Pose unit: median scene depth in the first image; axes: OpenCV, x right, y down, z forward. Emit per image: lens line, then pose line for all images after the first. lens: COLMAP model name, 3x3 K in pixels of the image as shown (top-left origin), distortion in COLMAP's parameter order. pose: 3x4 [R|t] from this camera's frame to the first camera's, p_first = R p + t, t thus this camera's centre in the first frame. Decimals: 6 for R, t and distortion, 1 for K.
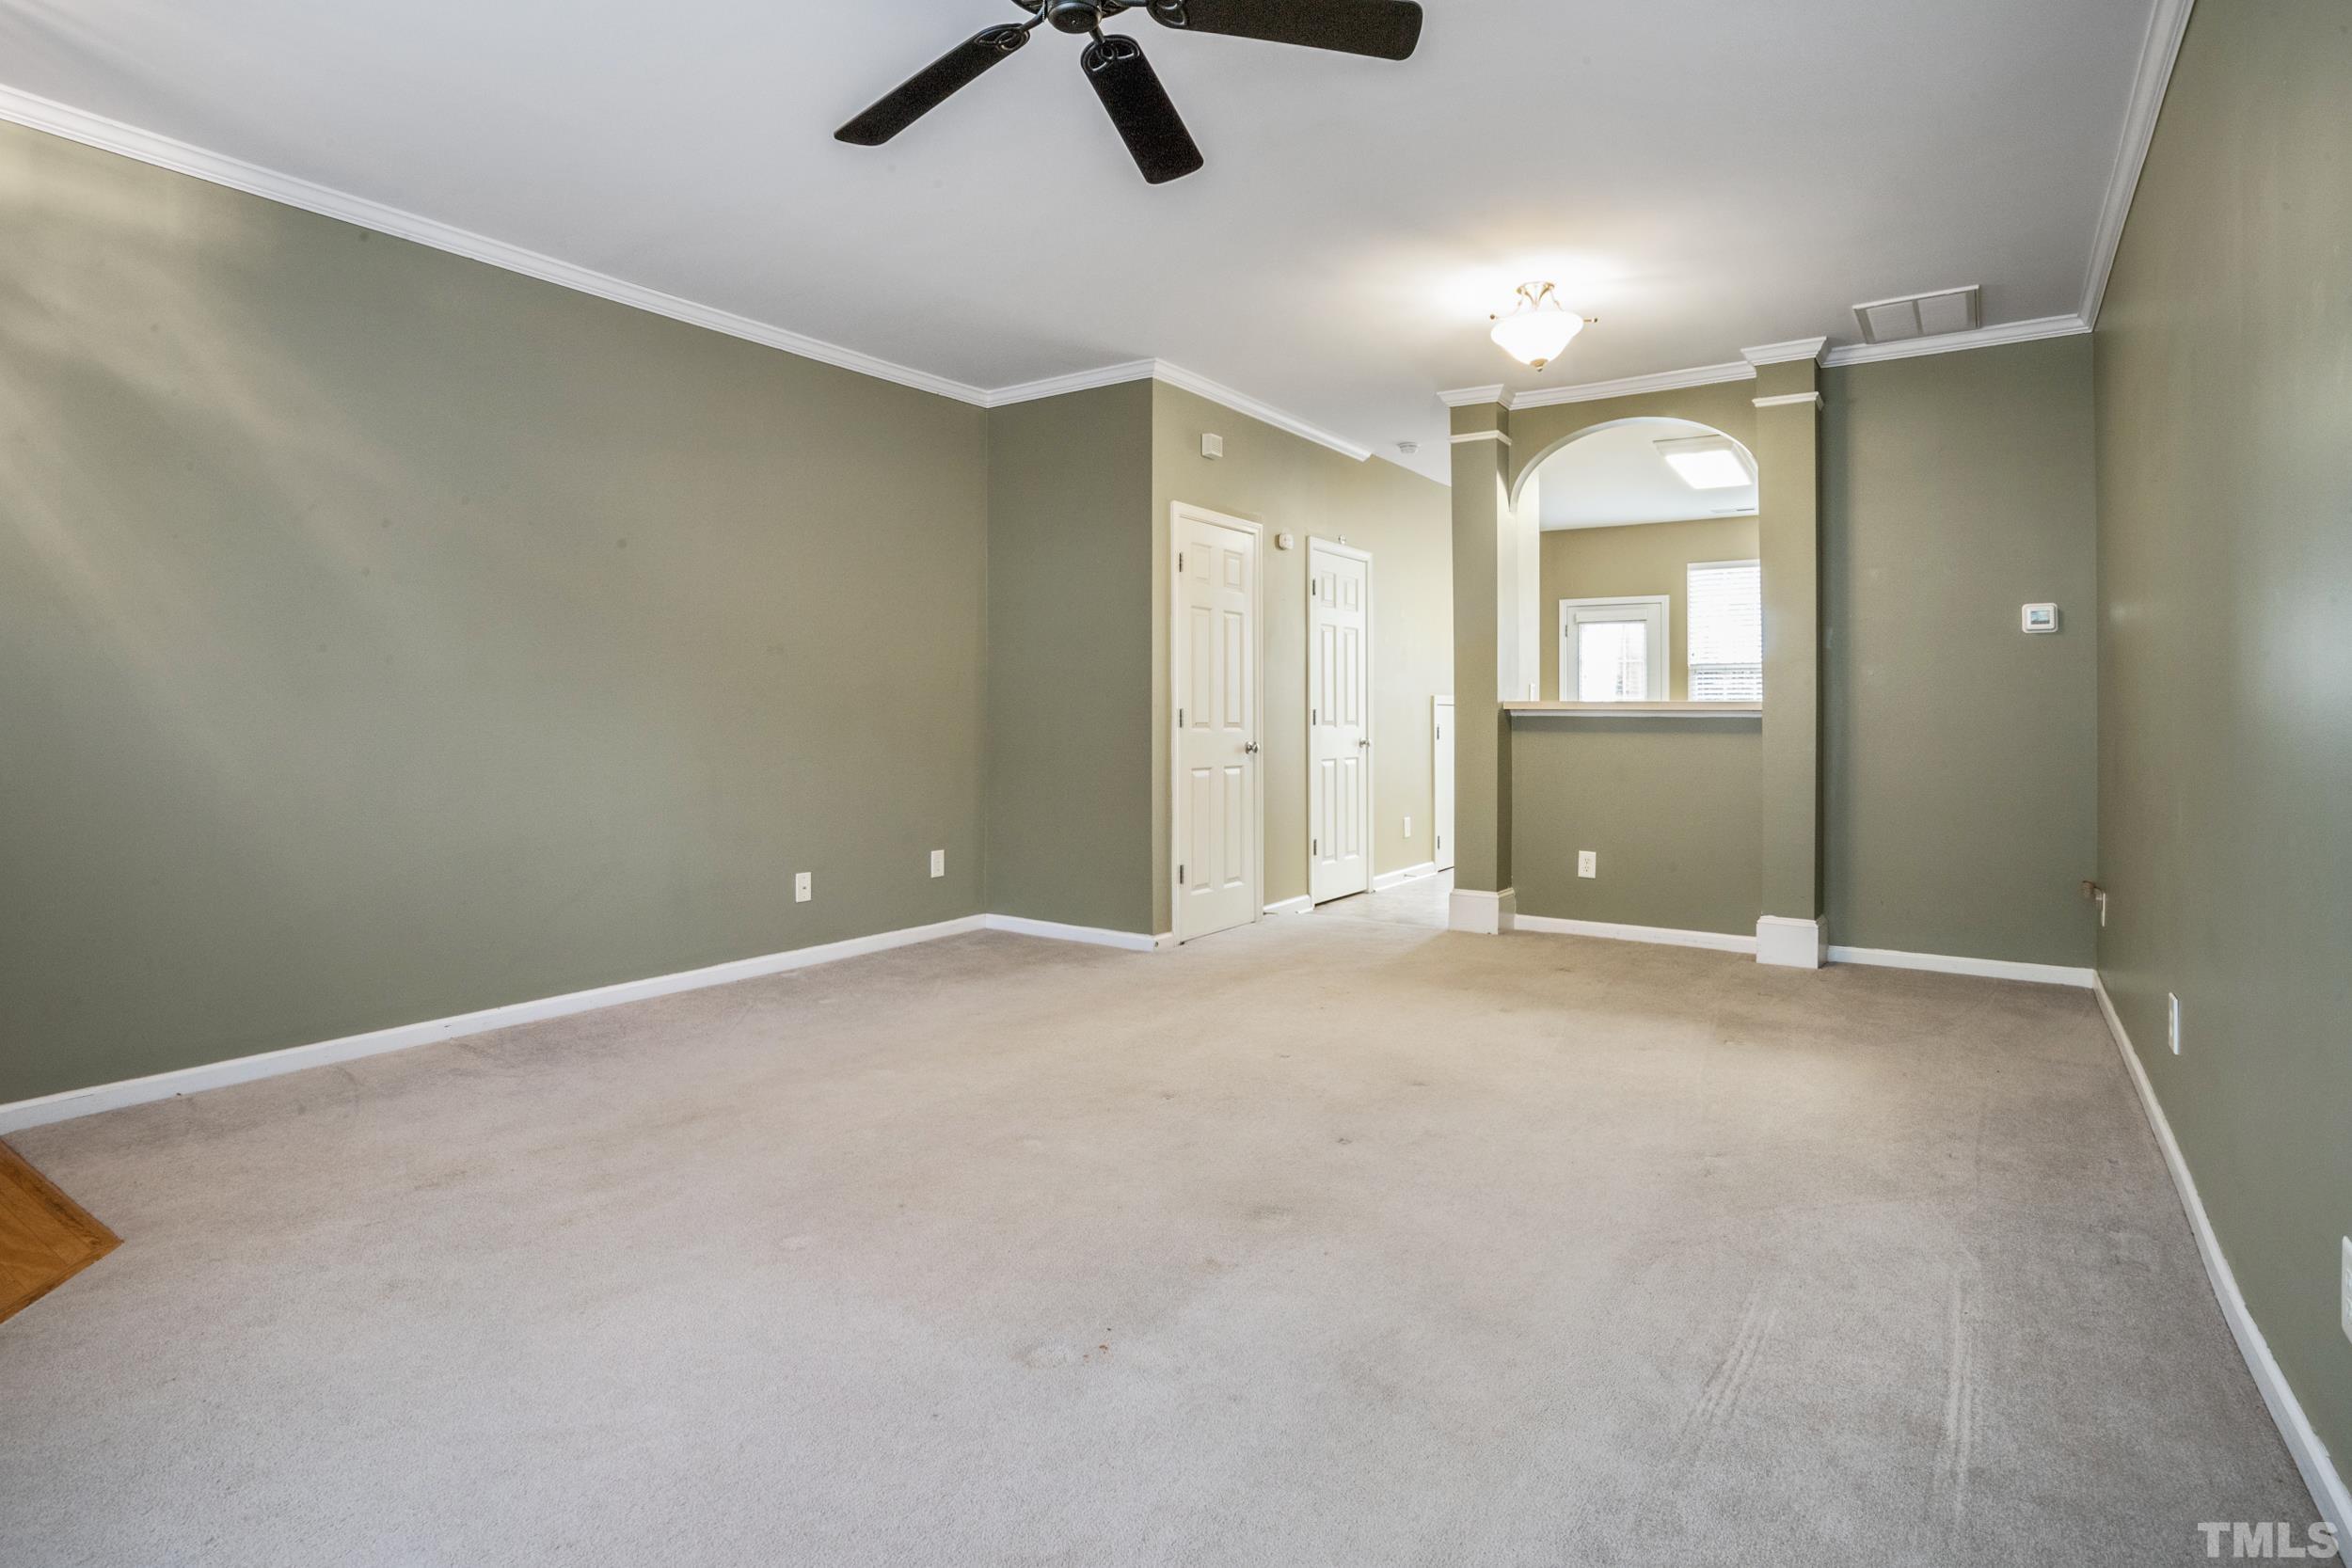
lens RADIAL K [[1189.1, 0, 1181.5], [0, 1189.1, 705.9], [0, 0, 1]] dist [-0.064850, 0.040211]
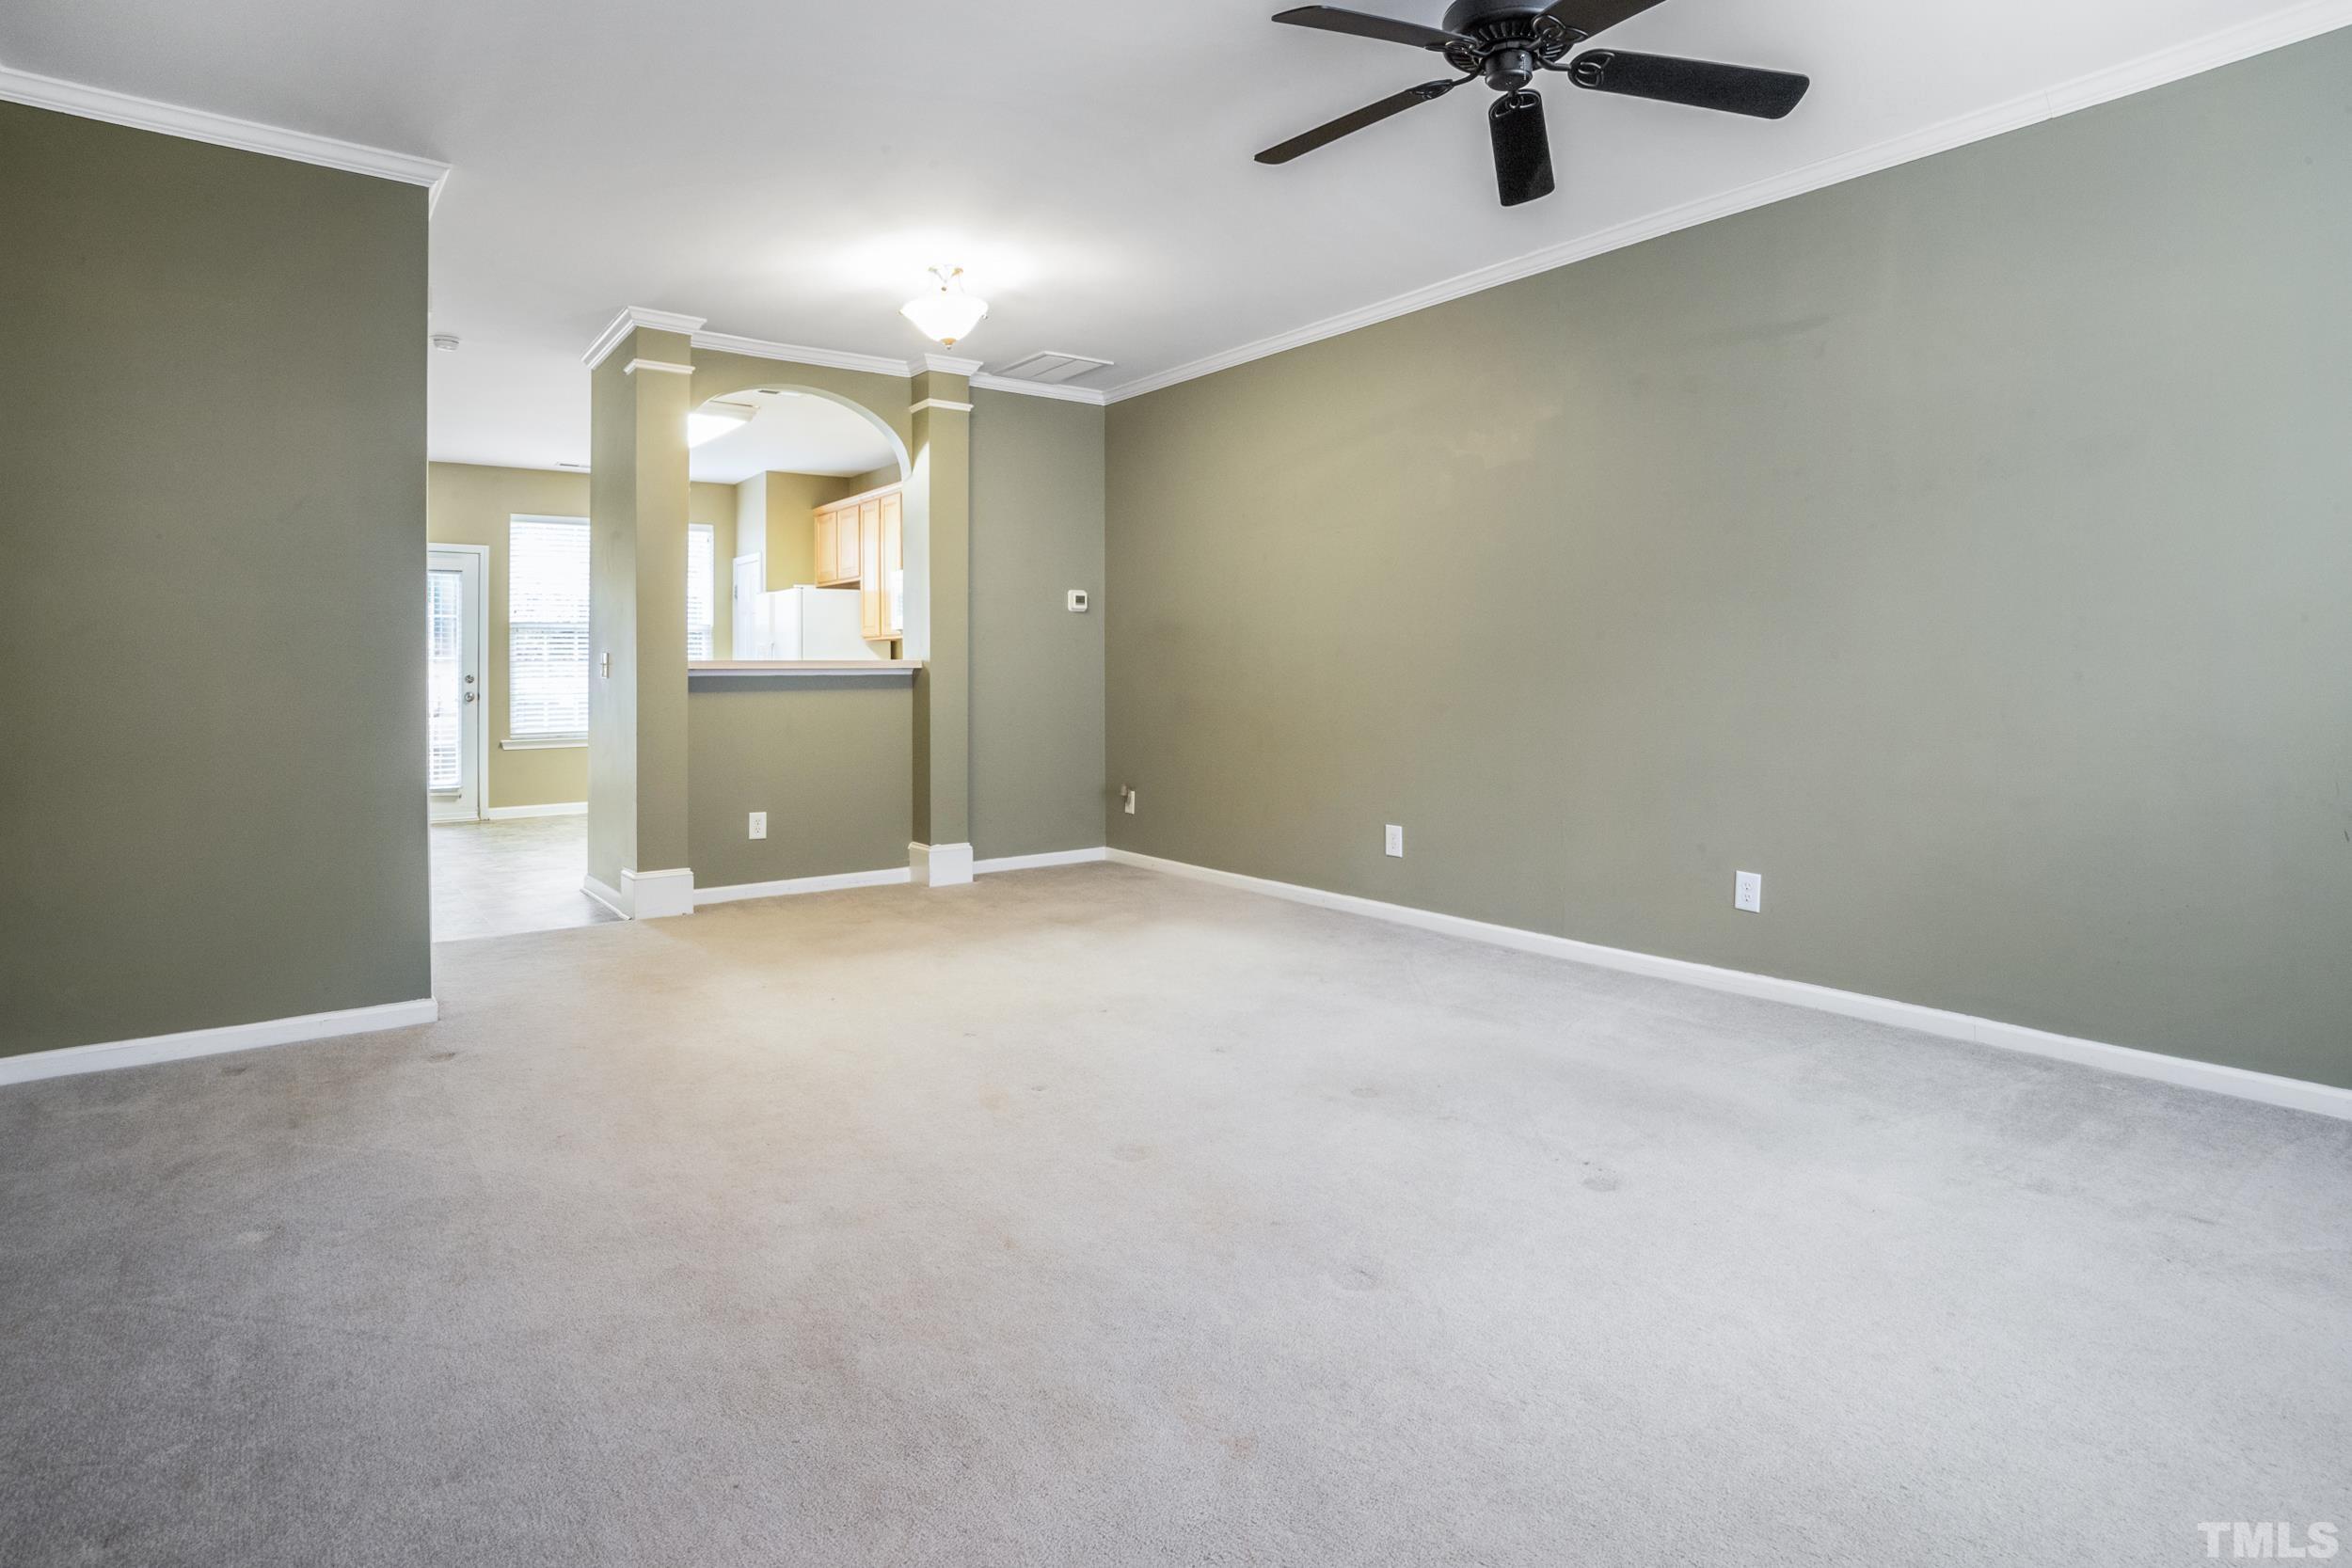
lens RADIAL K [[1213.4, 0, 1168.8], [0, 1213.4, 648.2], [0, 0, 1]] dist [-0.055660, 0.000169]
pose [[0.326055, 0.013409, 0.945256, -0.487531], [0.004277, 0.999868, -0.015659, 0.003815], [-0.945341, 0.009149, 0.325955, 0.343135]]
